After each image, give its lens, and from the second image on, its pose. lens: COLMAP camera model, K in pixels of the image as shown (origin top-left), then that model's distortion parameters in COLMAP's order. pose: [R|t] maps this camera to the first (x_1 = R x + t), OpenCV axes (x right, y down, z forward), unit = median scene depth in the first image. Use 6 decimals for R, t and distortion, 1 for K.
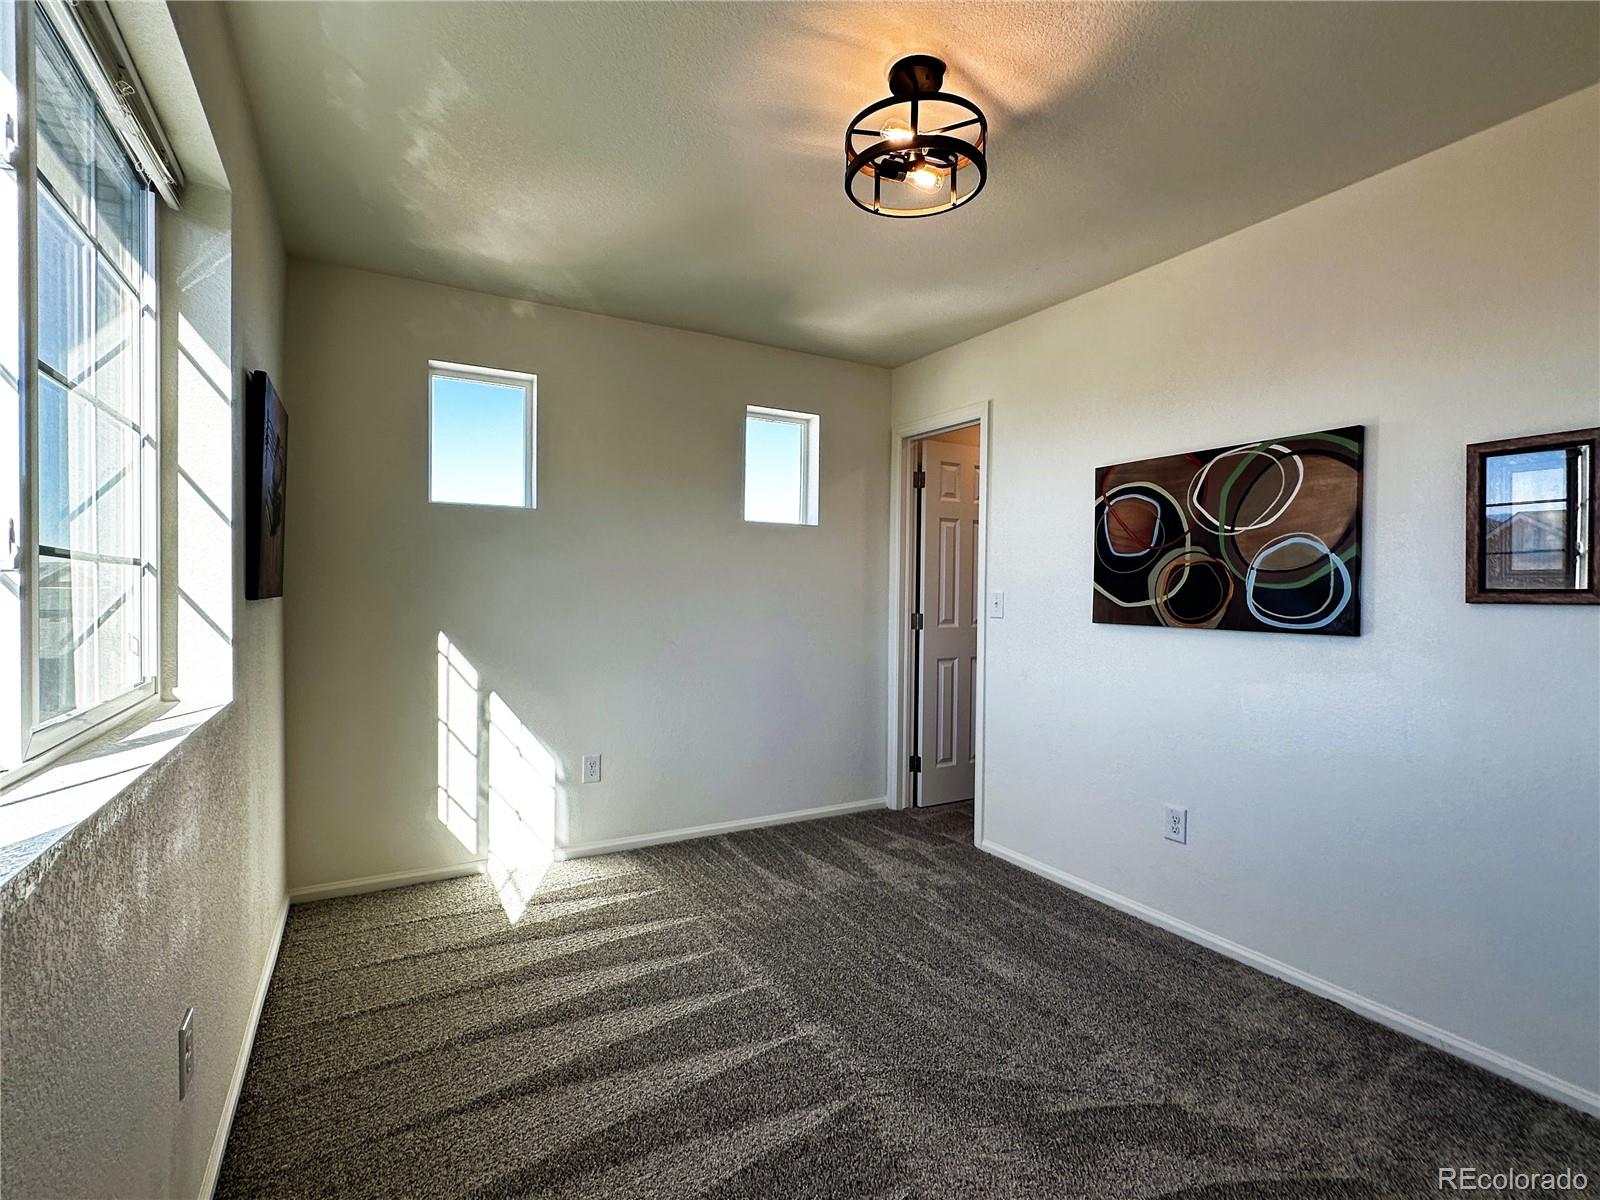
lens RADIAL K [[742.3, 0, 795.5], [0, 742.3, 601.1], [0, 0, 1]] dist [-0.014010, 0.000632]
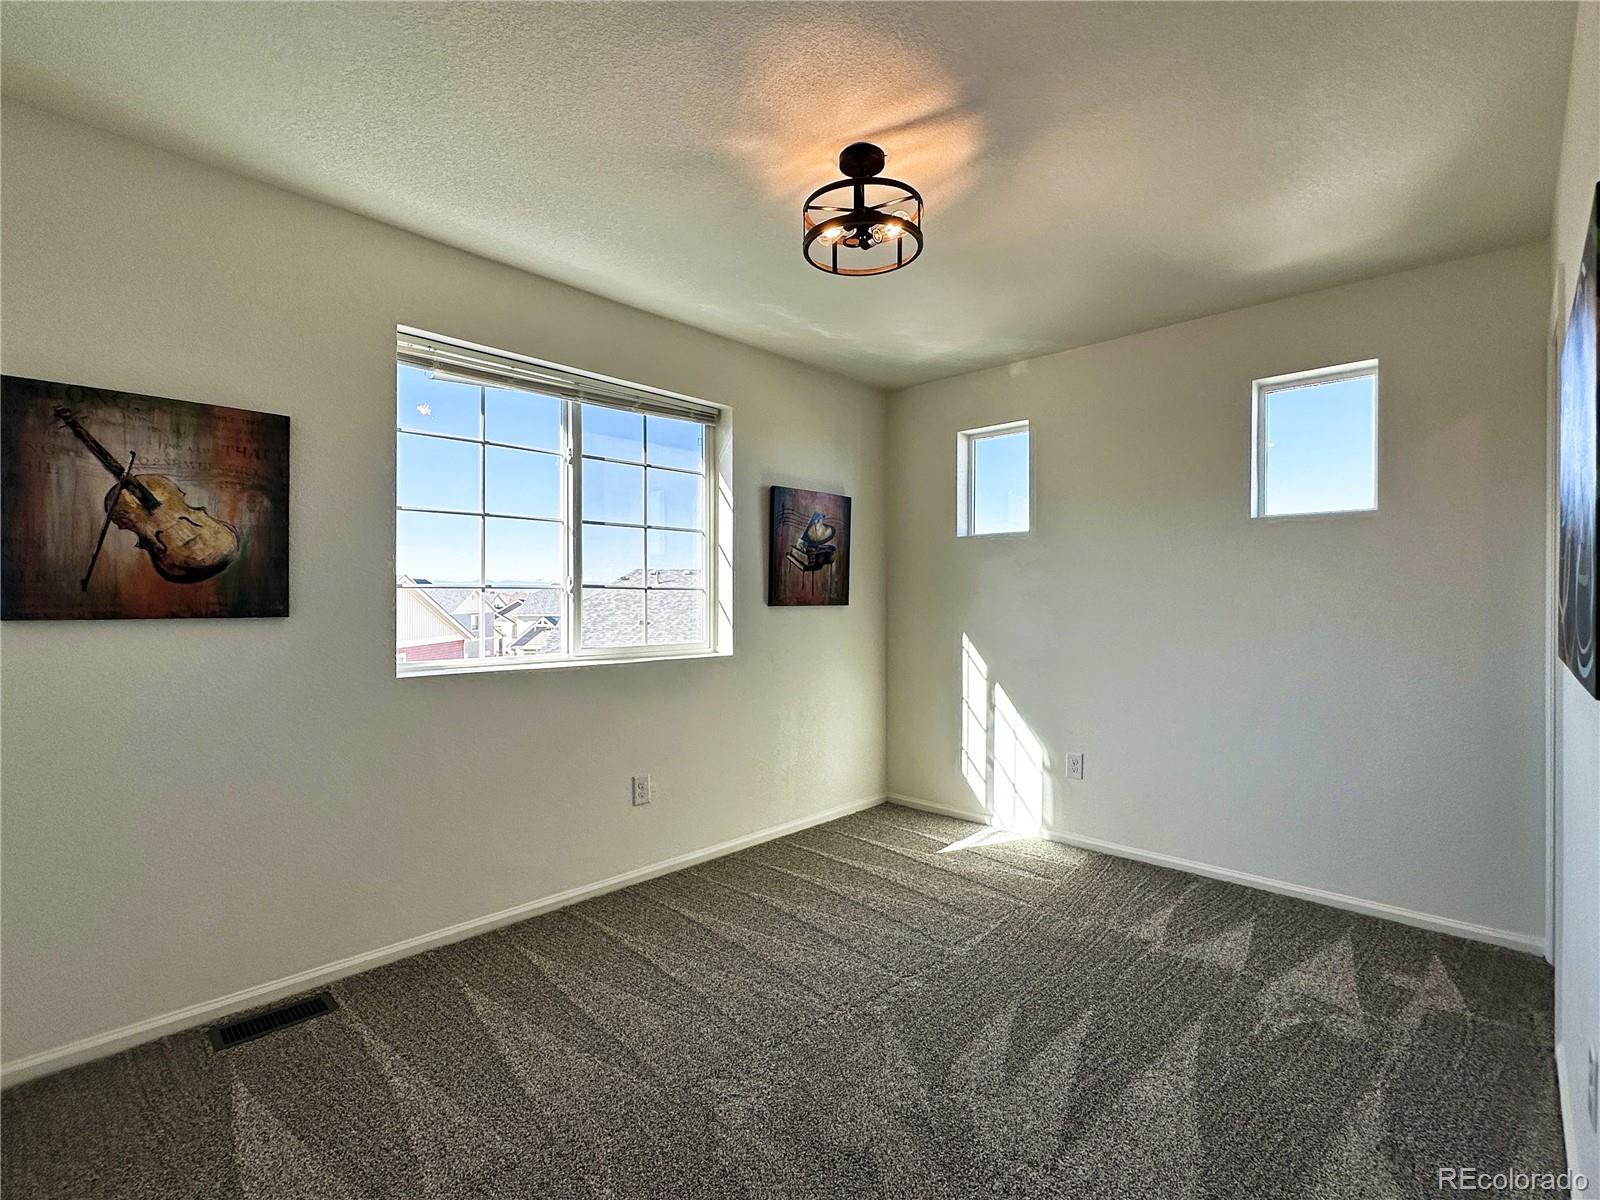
lens RADIAL K [[742.3, 0, 795.5], [0, 742.3, 601.1], [0, 0, 1]] dist [-0.014010, 0.000632]
pose [[0.281607, -0.006632, -0.959507, 0.699143], [-0.013744, 0.999846, -0.010945, 0.003515], [0.959431, 0.016269, 0.281472, 0.321143]]
